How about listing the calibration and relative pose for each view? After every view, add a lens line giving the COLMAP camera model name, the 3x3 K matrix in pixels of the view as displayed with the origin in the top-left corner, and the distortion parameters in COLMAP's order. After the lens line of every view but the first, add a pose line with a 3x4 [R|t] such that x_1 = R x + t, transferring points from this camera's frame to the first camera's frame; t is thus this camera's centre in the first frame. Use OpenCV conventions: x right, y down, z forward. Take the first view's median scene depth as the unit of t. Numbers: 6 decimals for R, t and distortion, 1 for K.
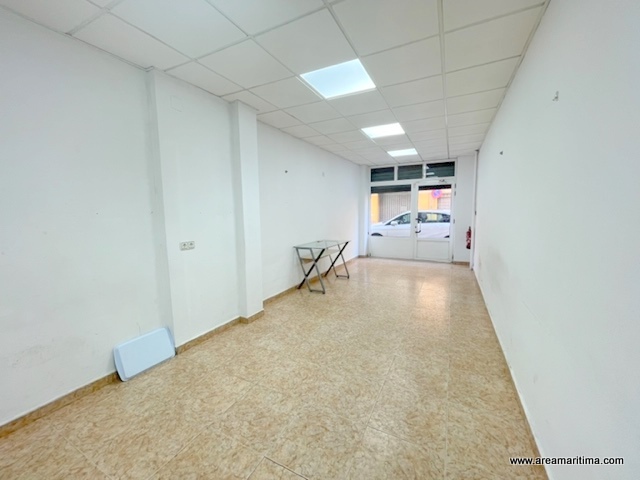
lens RADIAL K [[262.4, 0, 318.9], [0, 262.4, 240.4], [0, 0, 1]] dist [0.000762, -0.000128]
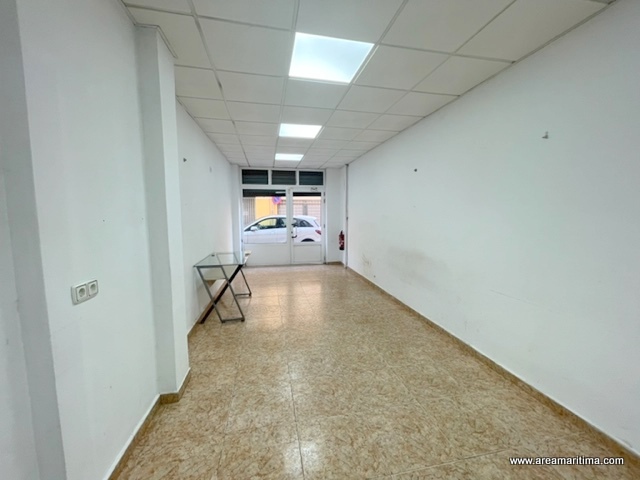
lens RADIAL K [[262.4, 0, 323.0], [0, 262.4, 240.4], [0, 0, 1]] dist [0.000762, -0.000128]
pose [[0.775509, -0.051166, 0.629260, -0.212099], [0.061457, 0.998095, 0.005417, -0.021789], [-0.628339, 0.034472, 0.777176, 0.170538]]
